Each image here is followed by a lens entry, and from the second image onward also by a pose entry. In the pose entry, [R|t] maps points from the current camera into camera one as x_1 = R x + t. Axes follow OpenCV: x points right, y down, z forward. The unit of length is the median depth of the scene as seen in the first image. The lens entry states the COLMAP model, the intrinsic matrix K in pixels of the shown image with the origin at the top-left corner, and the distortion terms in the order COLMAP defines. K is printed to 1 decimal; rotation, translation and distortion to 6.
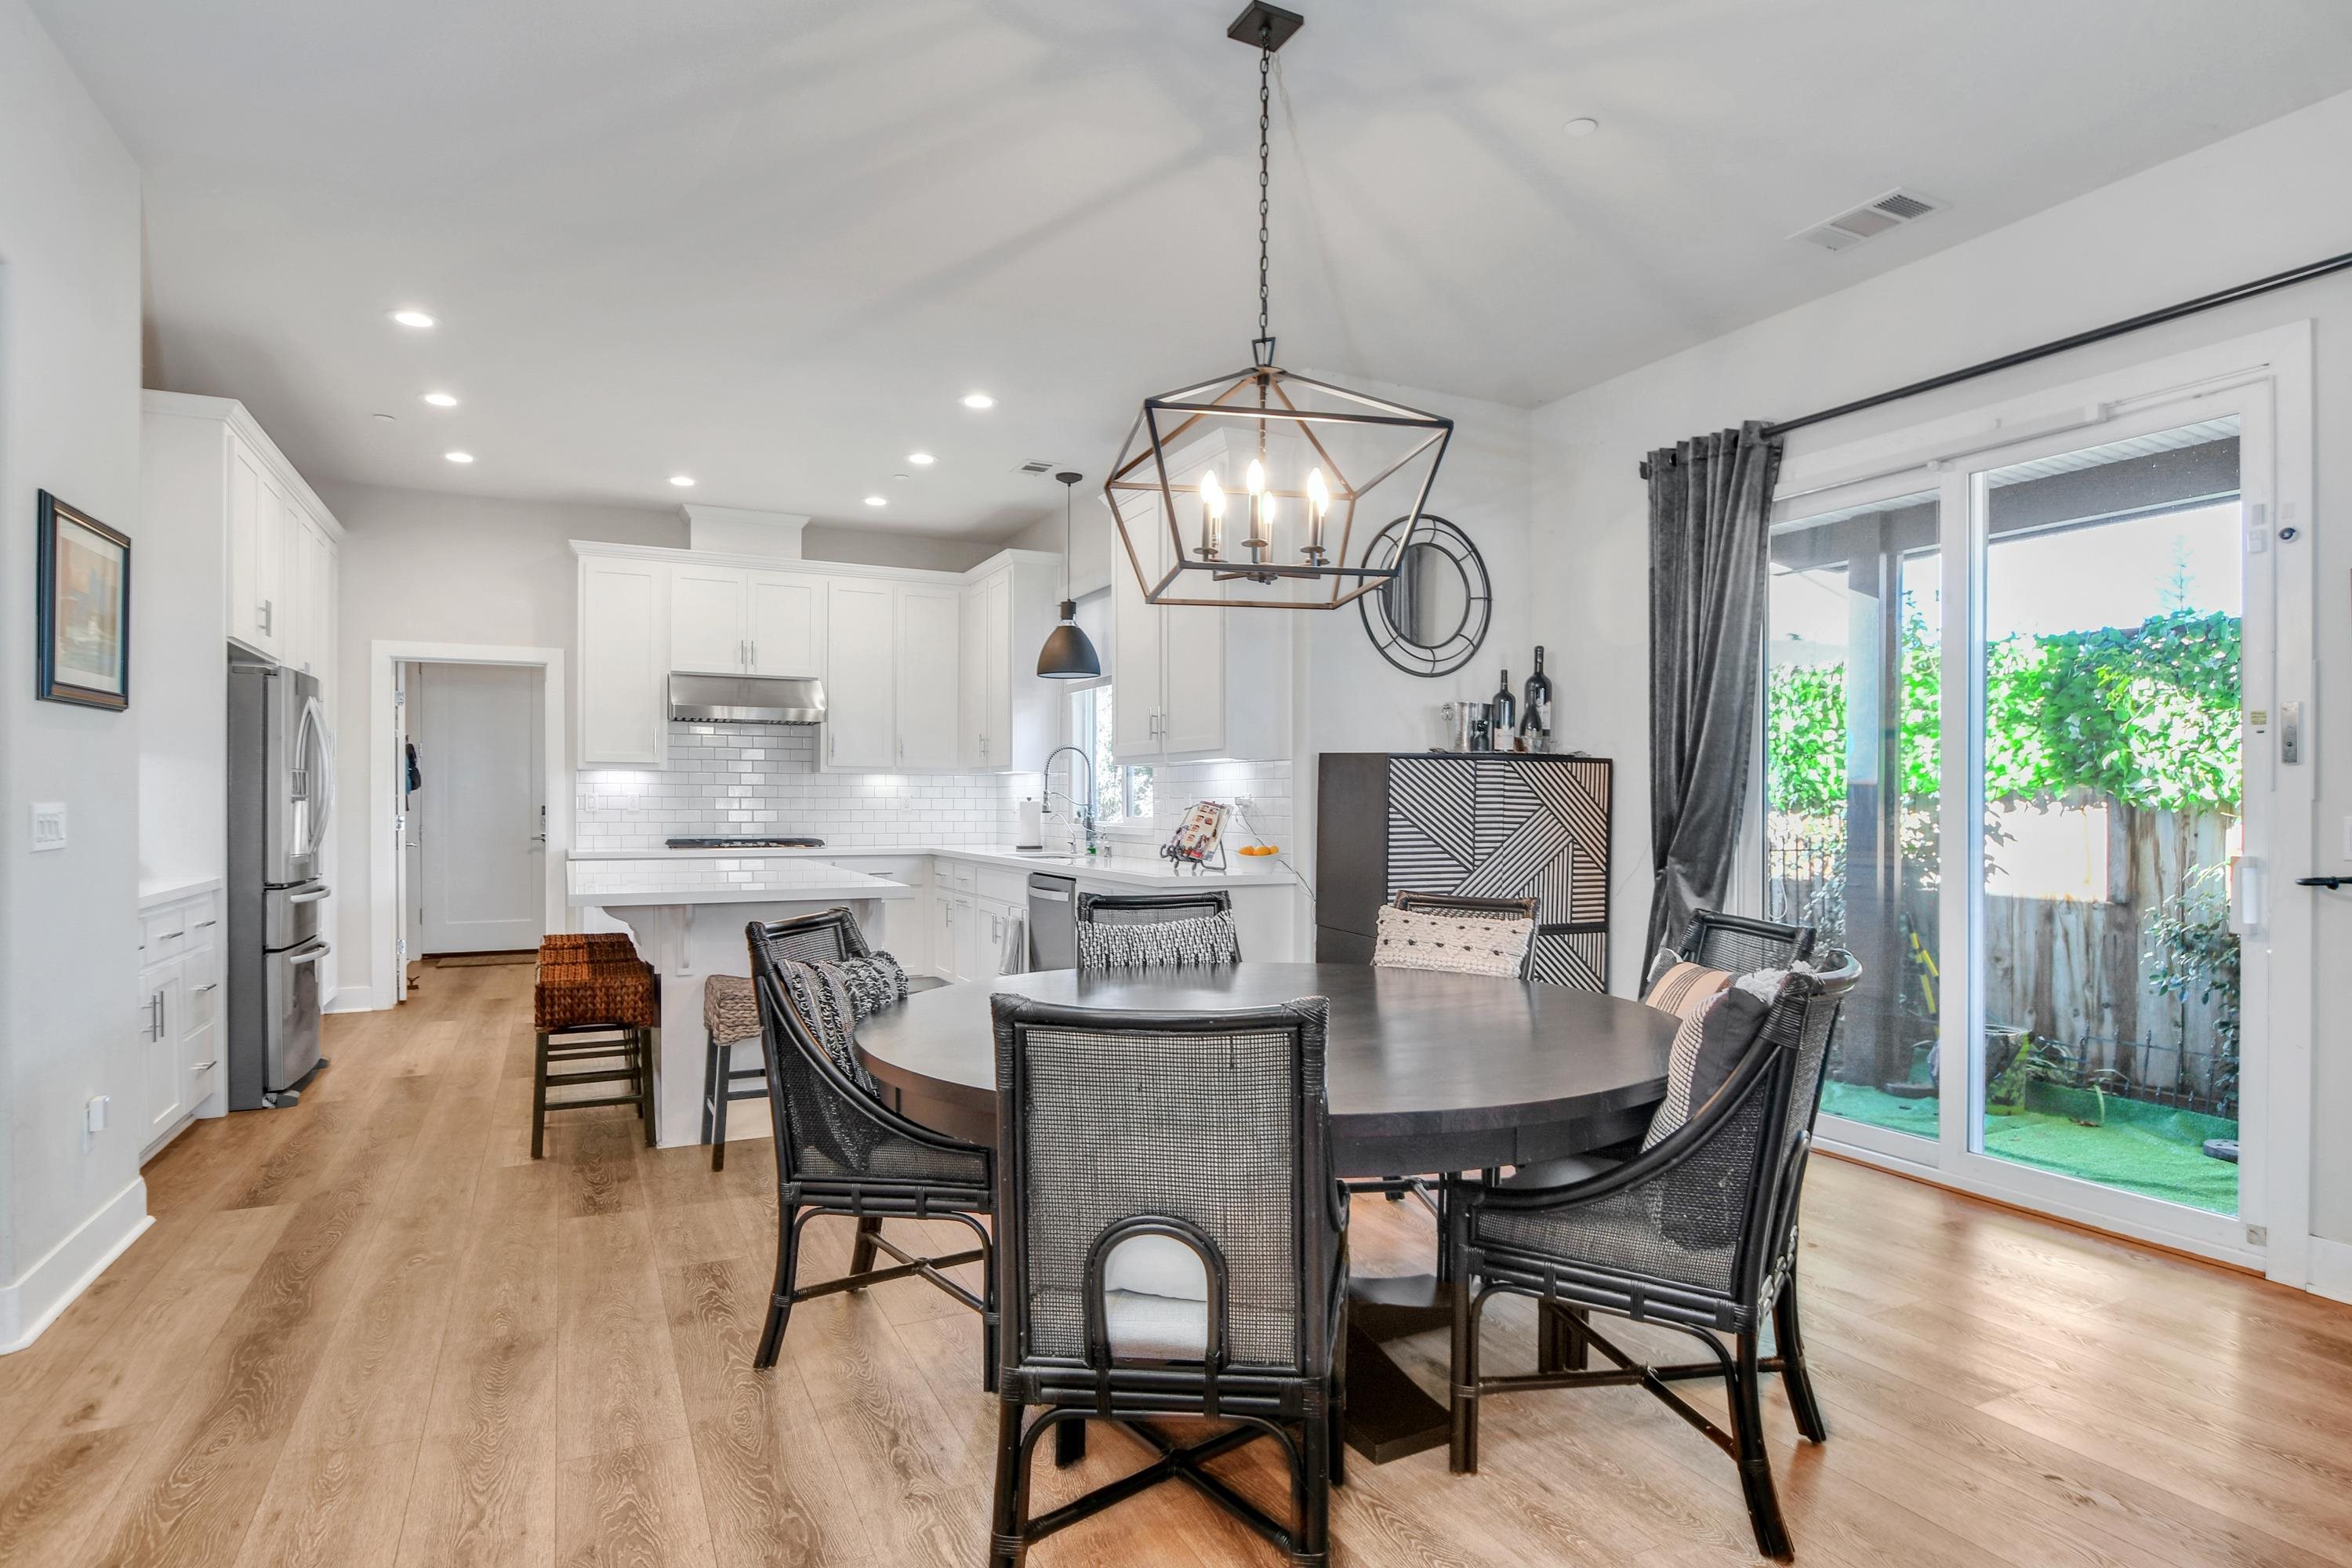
lens RADIAL K [[1300.5, 0, 1179.6], [0, 1300.5, 794.1], [0, 0, 1]] dist [-0.006421, 0.001728]
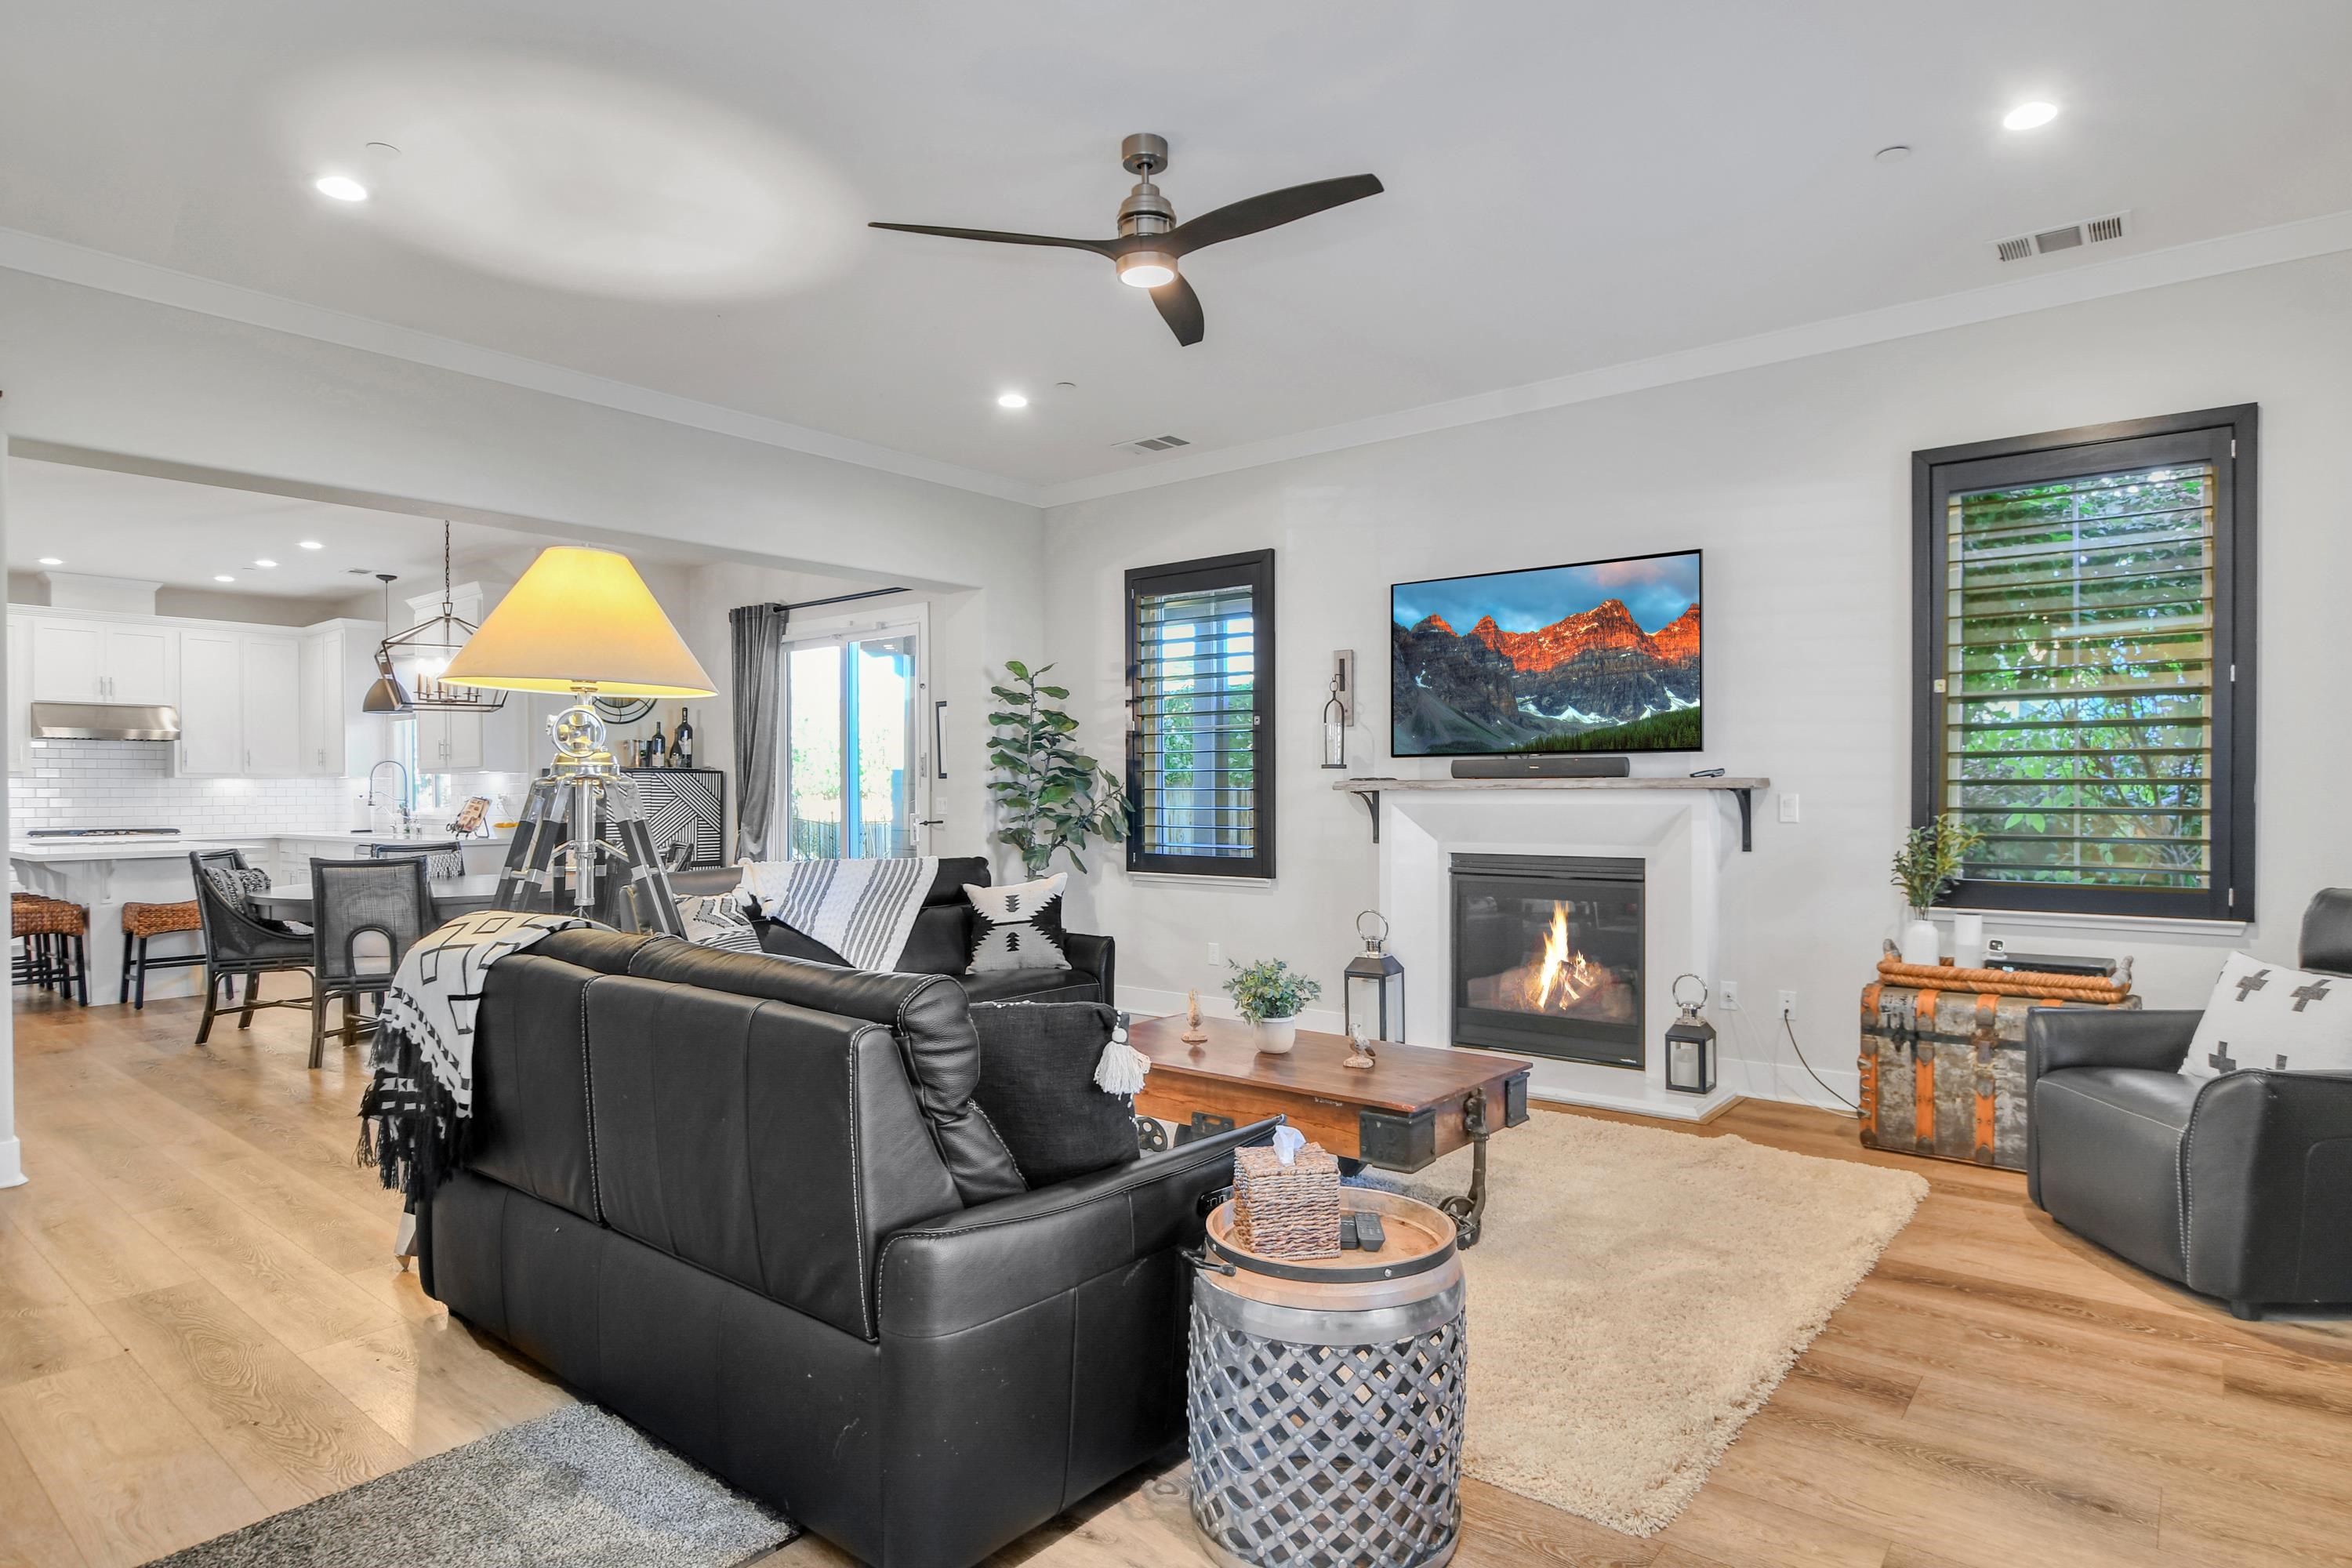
lens RADIAL K [[1300.5, 0, 1188.0], [0, 1300.5, 797.1], [0, 0, 1]] dist [-0.006421, 0.001728]
pose [[0.908902, -0.010956, 0.416865, 0.149068], [0.007747, 0.999926, 0.009389, -0.002238], [-0.416937, -0.005304, 0.908920, -0.850643]]
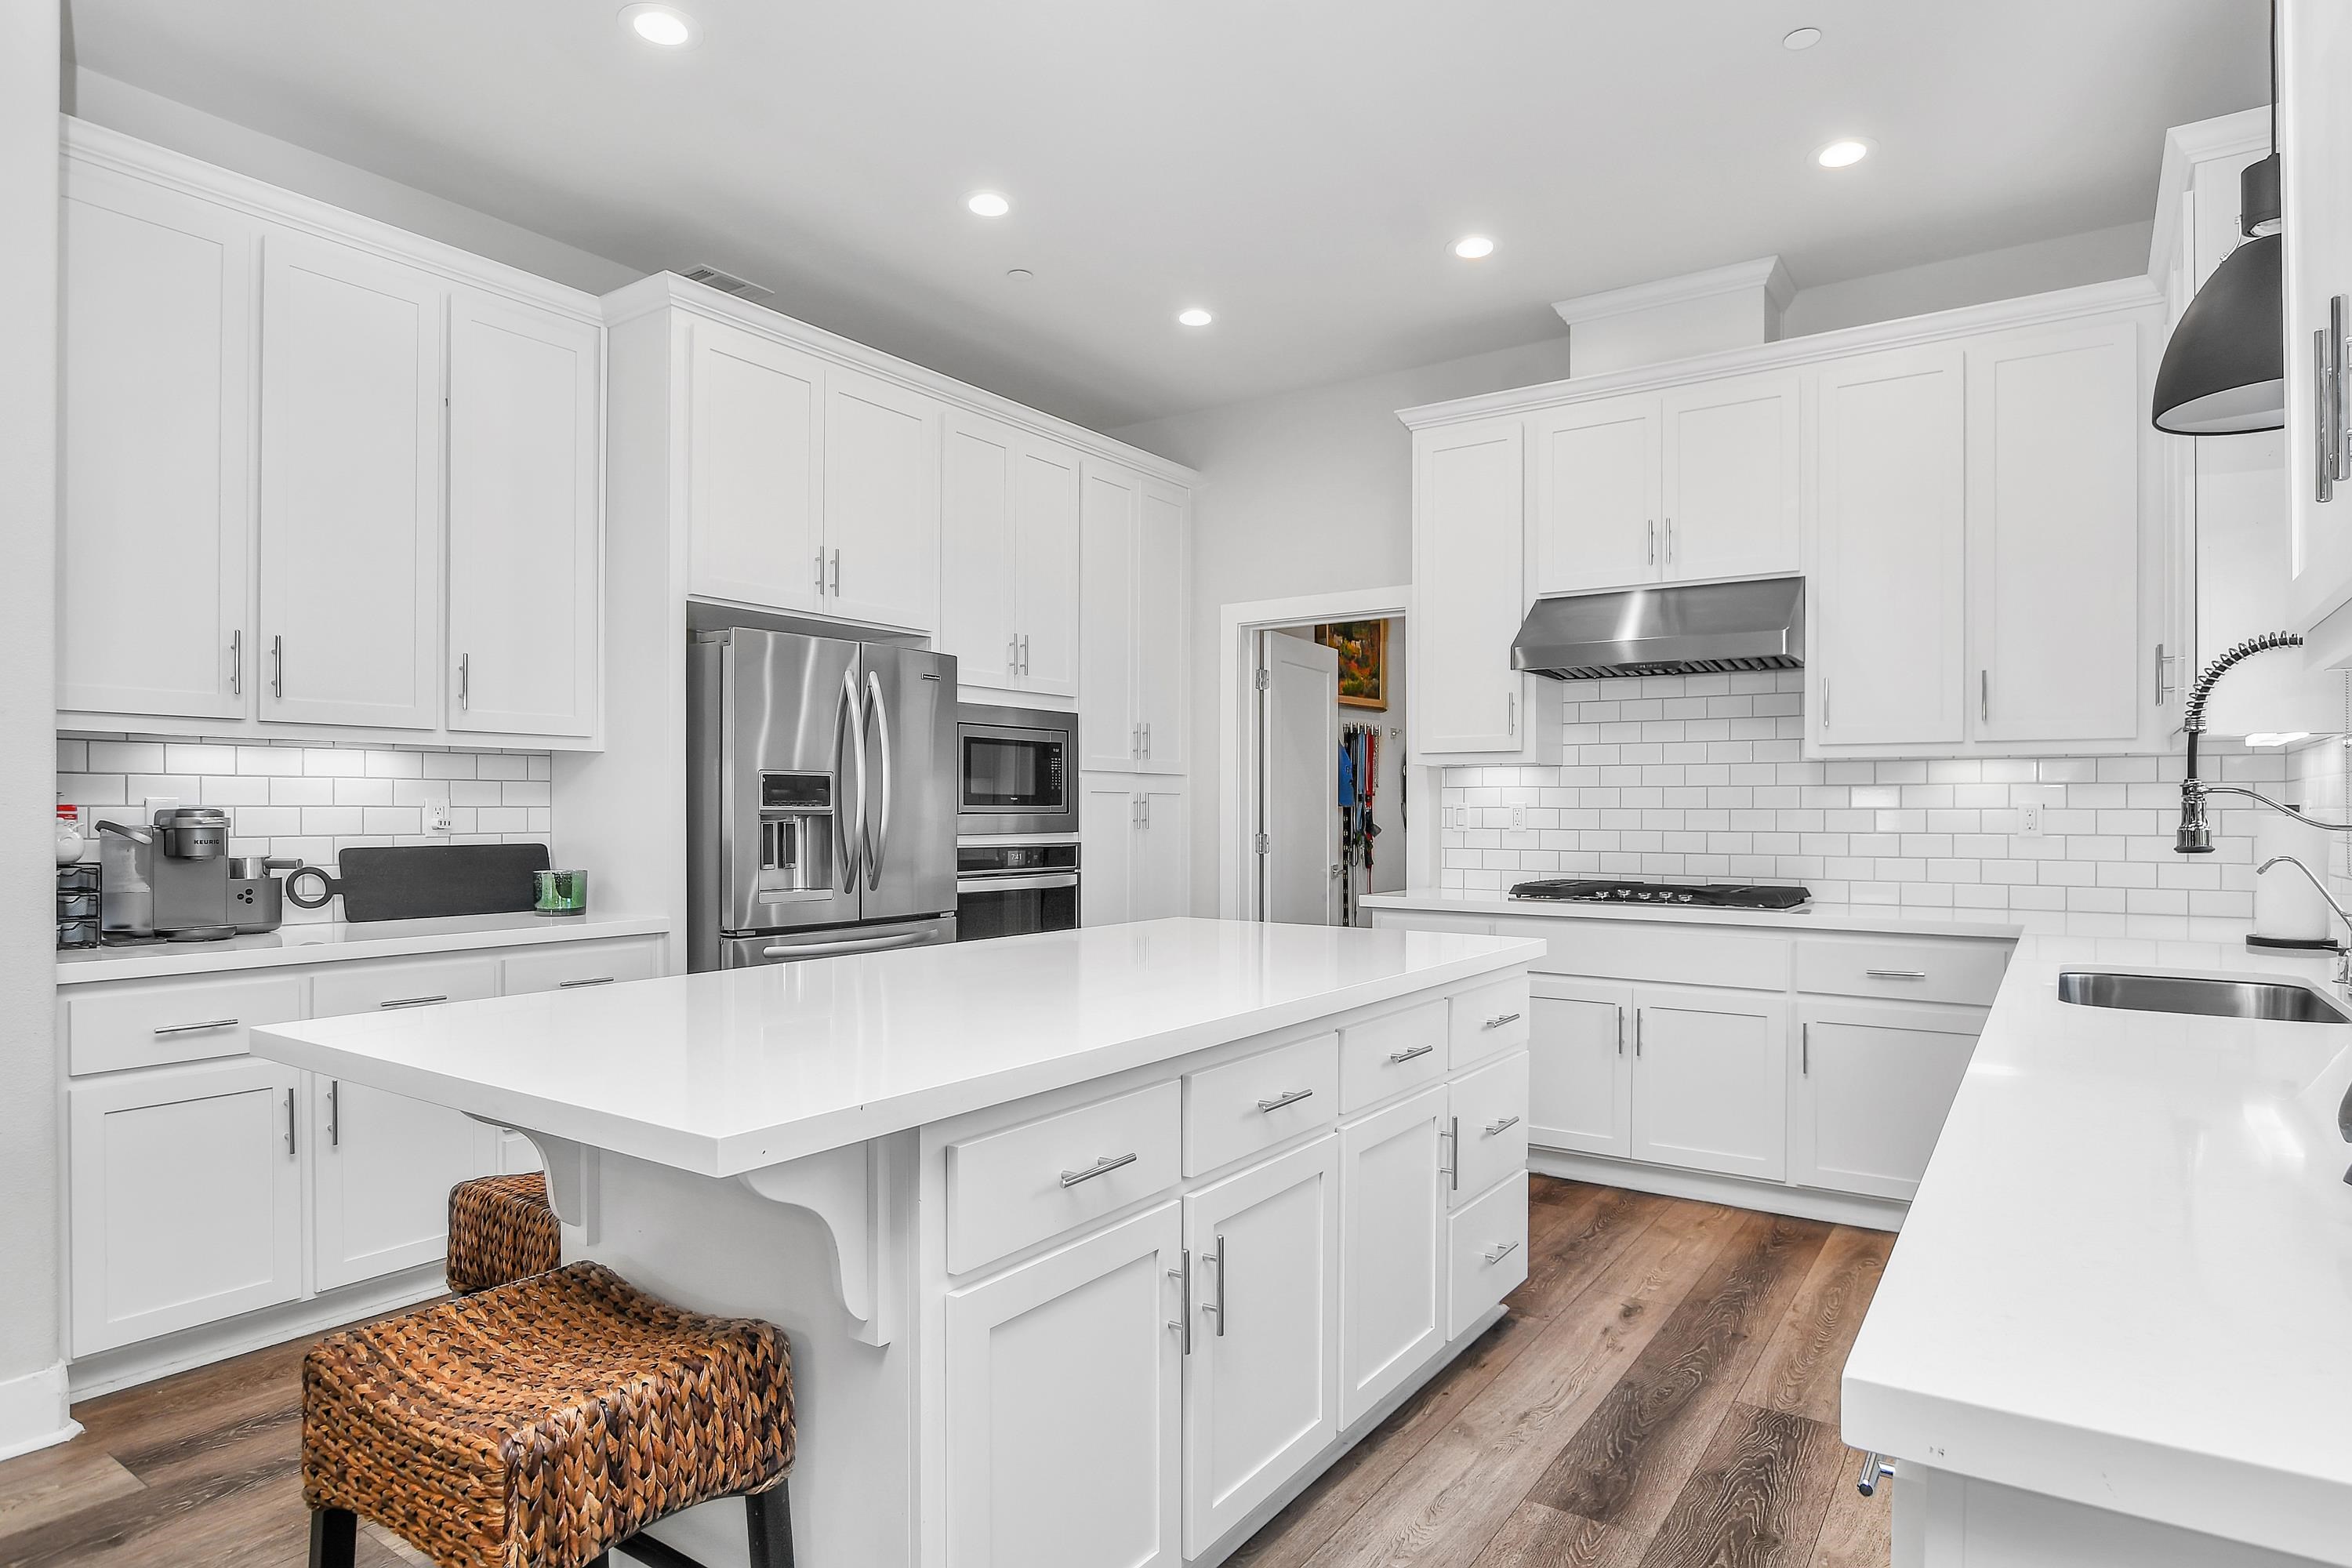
lens RADIAL K [[1312.6, 0, 1191.1], [0, 1312.6, 784.0], [0, 0, 1]] dist [-0.024503, -0.000882]
pose [[0.514405, -0.015475, -0.857408, 0.040689], [0.008889, 0.999880, -0.012714, -0.003553], [0.857501, -0.001081, 0.514481, 0.736161]]
